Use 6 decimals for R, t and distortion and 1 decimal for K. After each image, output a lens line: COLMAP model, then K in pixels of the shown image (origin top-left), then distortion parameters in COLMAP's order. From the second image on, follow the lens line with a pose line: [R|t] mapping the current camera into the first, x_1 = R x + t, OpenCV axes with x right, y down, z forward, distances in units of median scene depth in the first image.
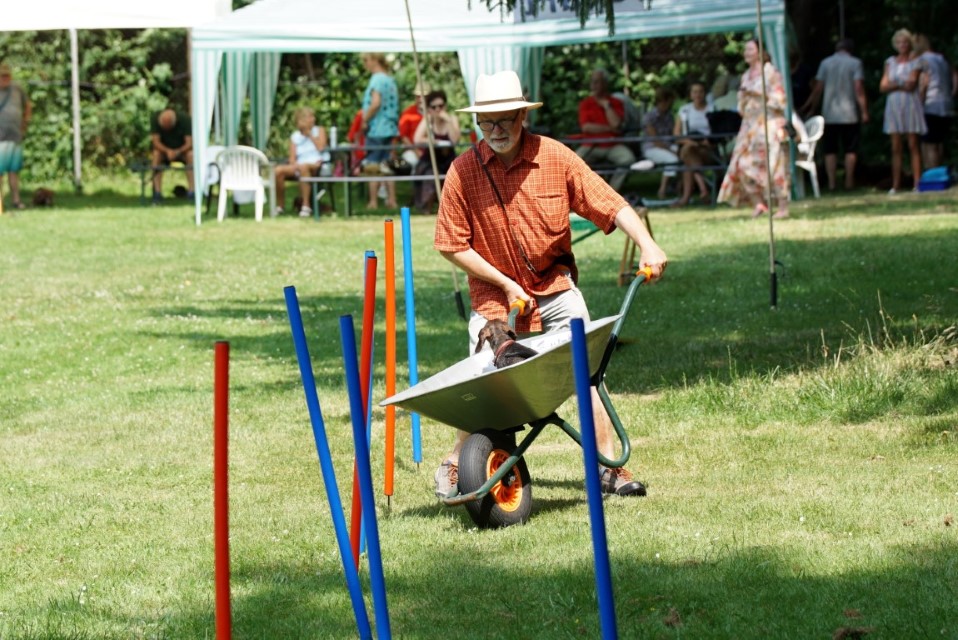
lens RADIAL K [[3422.3, 0, 479.0], [0, 3422.3, 320.0], [0, 0, 1]] dist [0.159003, 1.601470]
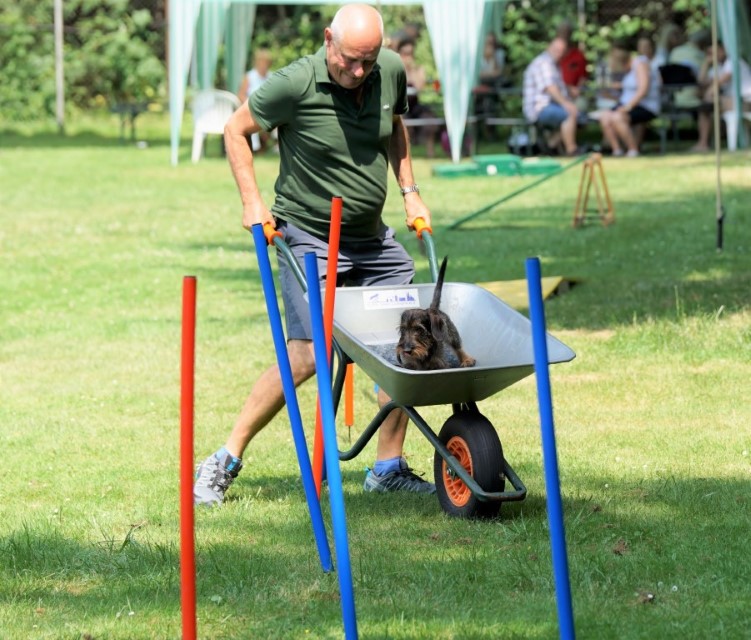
lens RADIAL K [[4036.9, 0, 464.2], [0, 4036.9, 319.8], [0, 0, 1]] dist [0.354692, 6.996798]
pose [[0.999852, 0.012739, 0.011579, -0.006506], [-0.012930, 0.999779, 0.016582, -0.001906], [-0.011365, -0.016729, 0.999795, -0.240381]]
